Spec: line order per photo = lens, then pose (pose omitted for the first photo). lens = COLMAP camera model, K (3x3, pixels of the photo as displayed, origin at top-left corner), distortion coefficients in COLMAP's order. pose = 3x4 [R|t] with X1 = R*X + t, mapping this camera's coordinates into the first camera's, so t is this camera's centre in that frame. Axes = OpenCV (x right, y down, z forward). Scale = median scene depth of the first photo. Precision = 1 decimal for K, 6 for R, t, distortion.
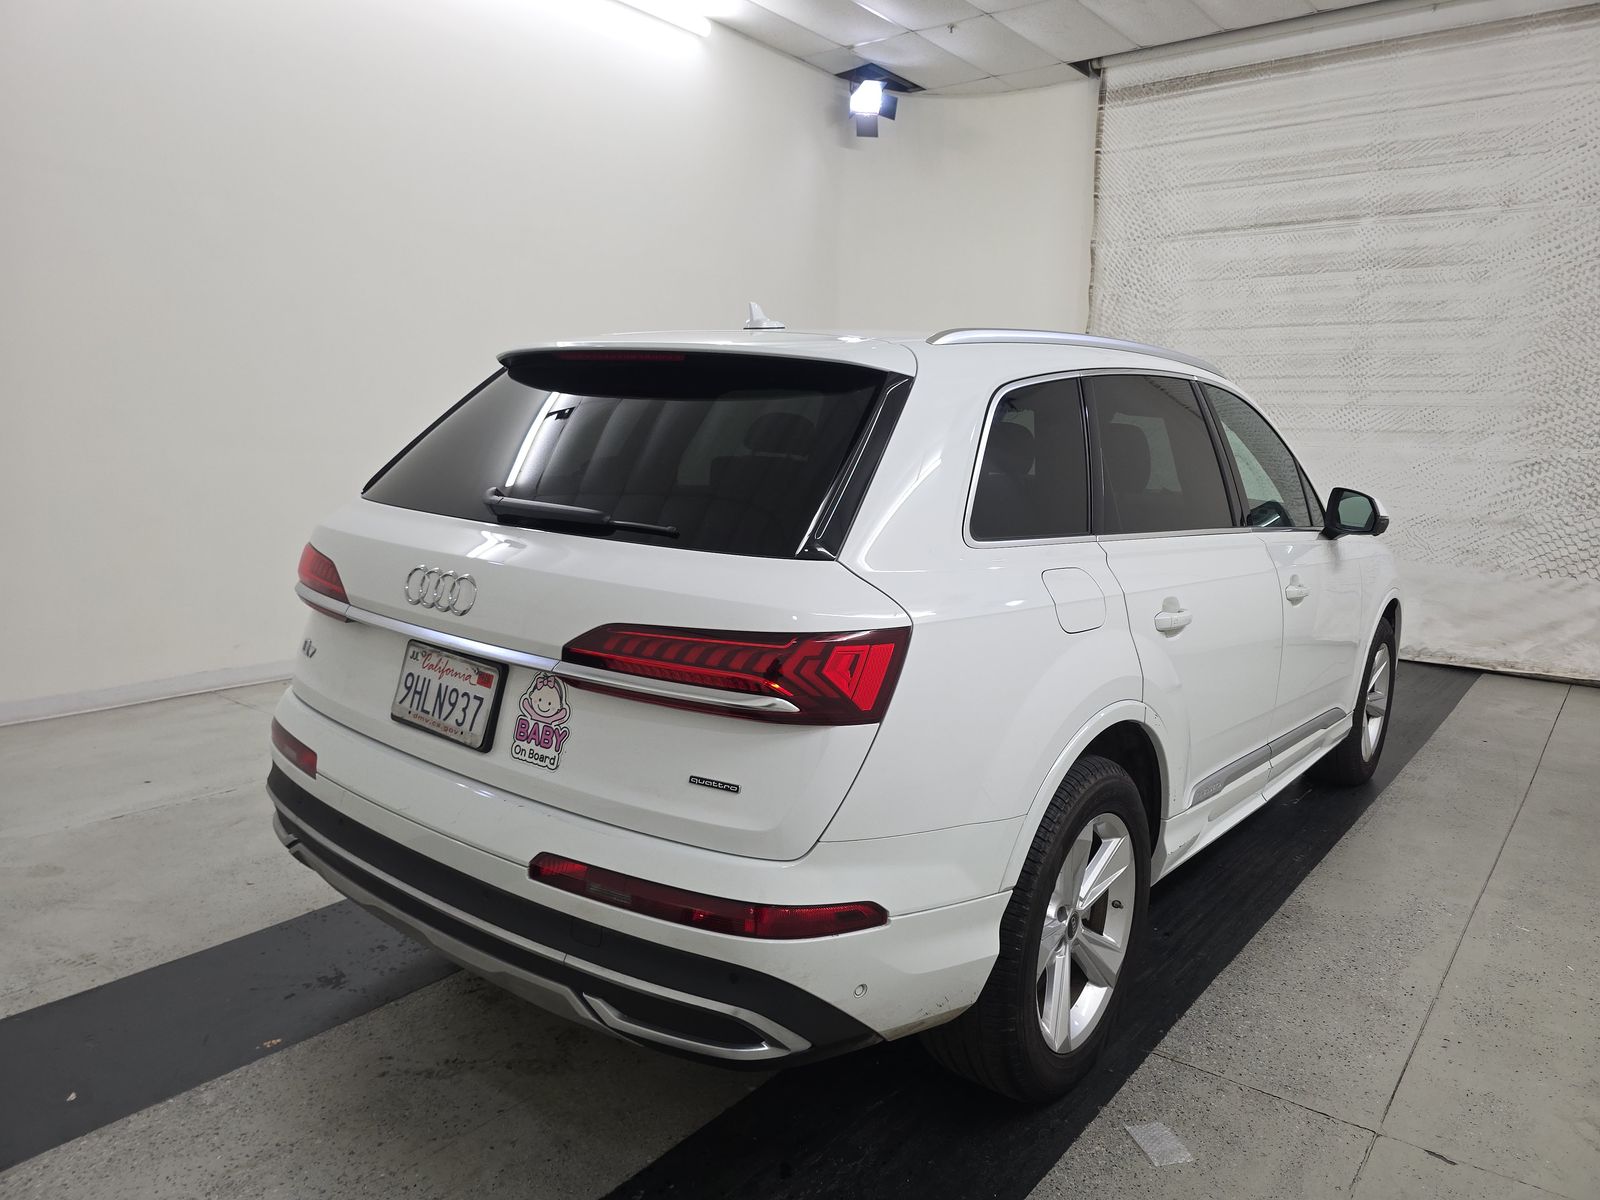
lens RADIAL K [[1089.1, 0, 804.8], [0, 1089.1, 634.1], [0, 0, 1]] dist [0.036777, -0.028542]
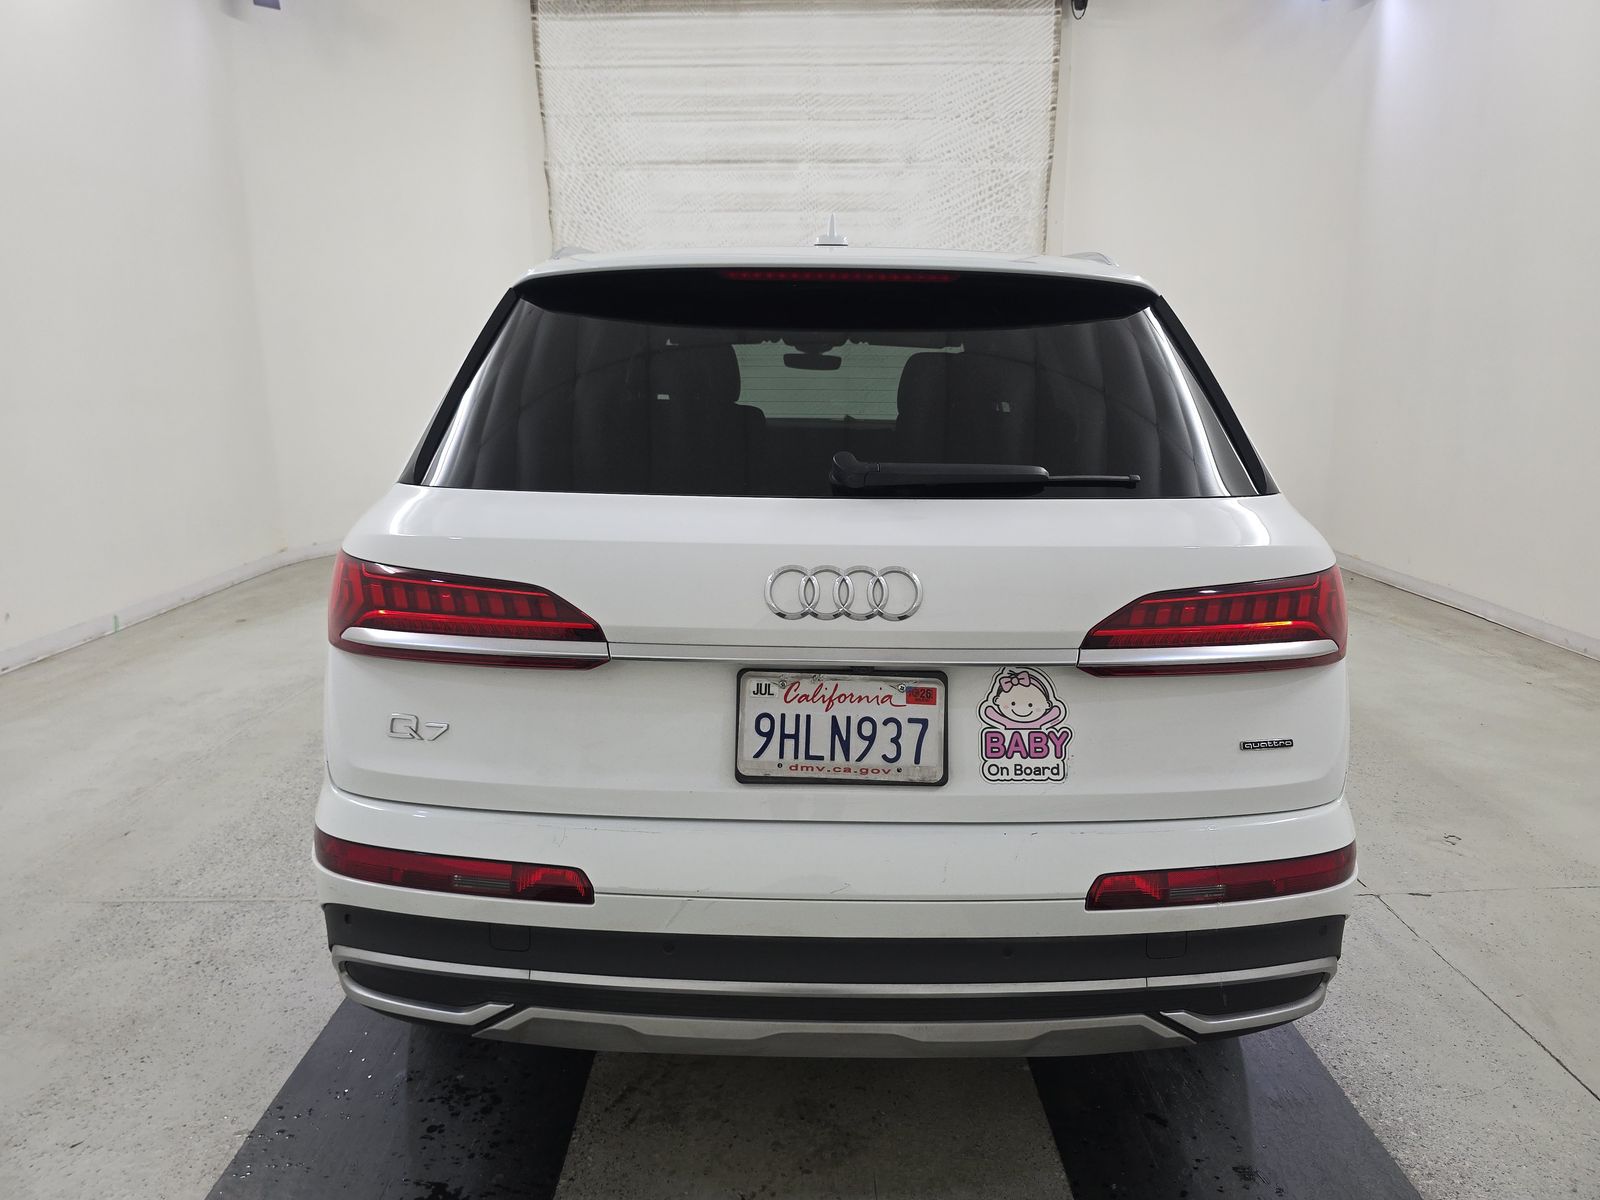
lens RADIAL K [[1089.1, 0, 804.8], [0, 1089.1, 634.1], [0, 0, 1]] dist [0.036777, -0.028542]
pose [[0.784815, -0.176431, 0.594086, -0.244022], [0.141914, 0.984311, 0.104845, -0.028564], [-0.603263, 0.002025, 0.797540, 0.128835]]
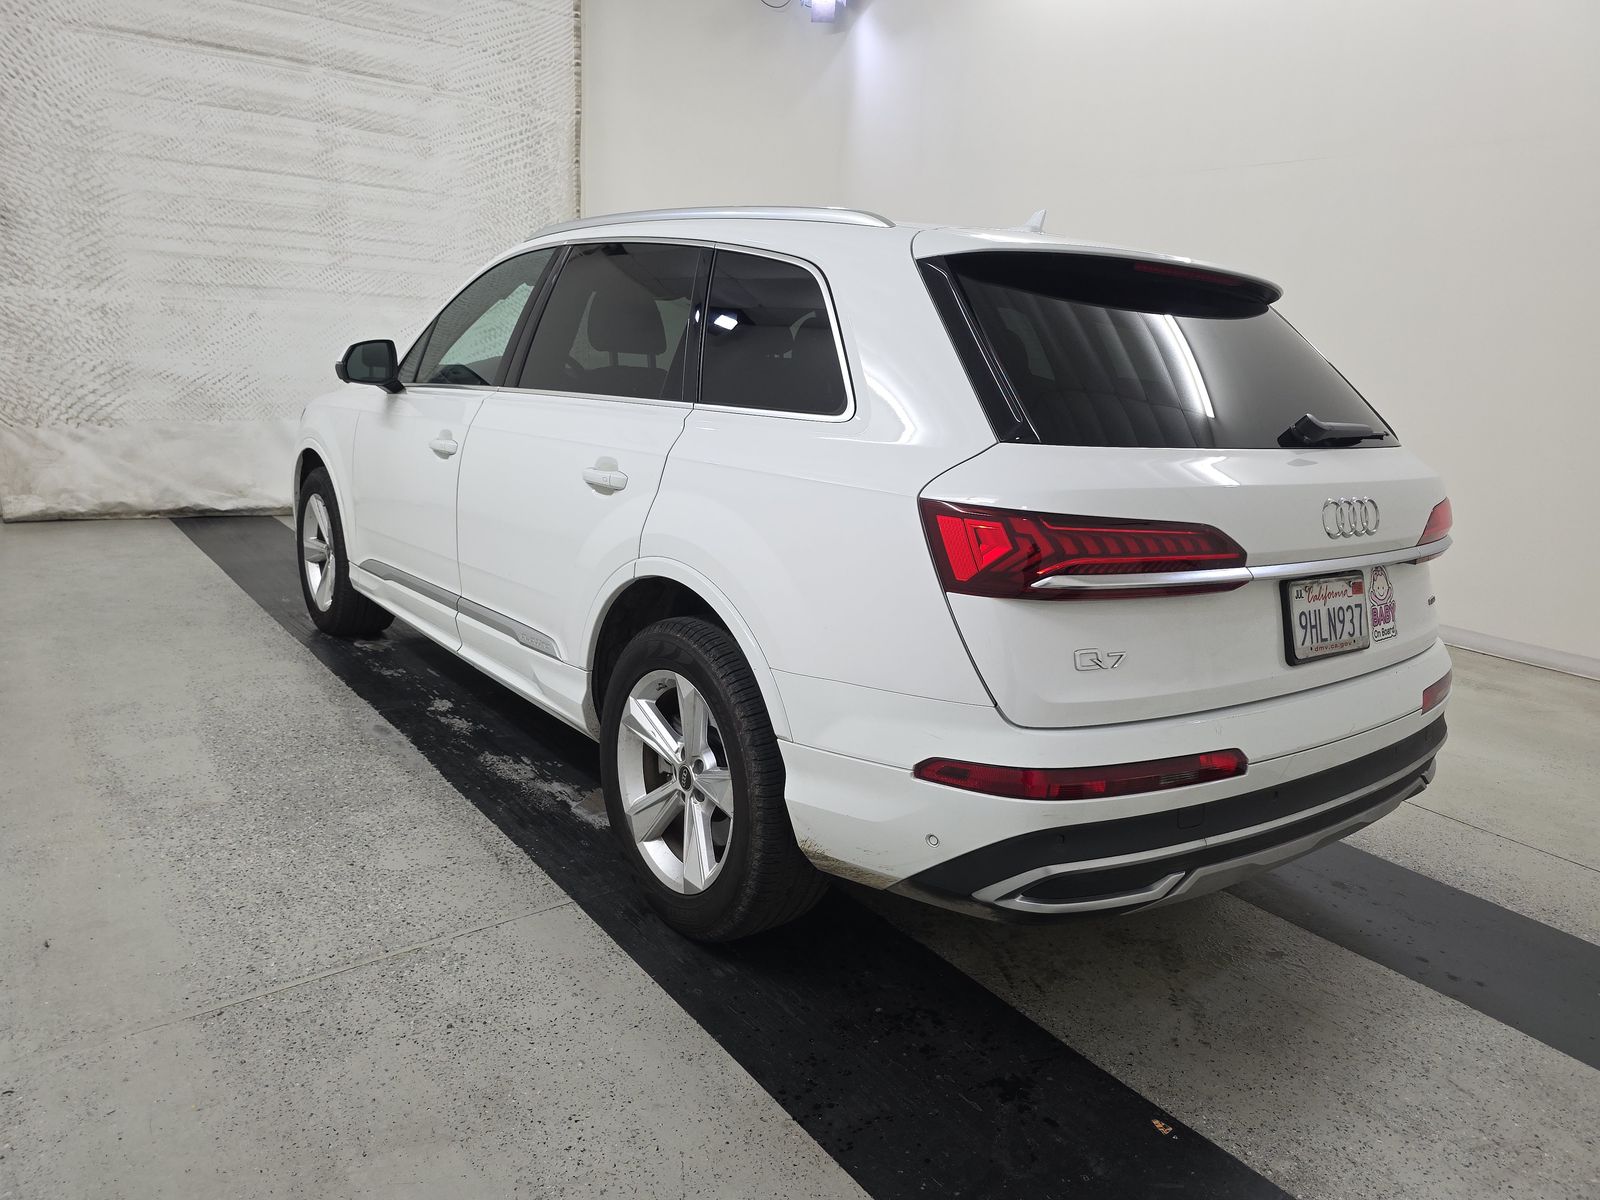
lens RADIAL K [[1060.5, 0, 836.9], [0, 1060.5, 636.1], [0, 0, 1]] dist [0.040865, -0.035440]
pose [[0.231324, -0.275788, 0.932968, -0.436646], [0.132858, 0.958950, 0.250527, -0.077231], [-0.963762, 0.066000, 0.258469, 0.370564]]
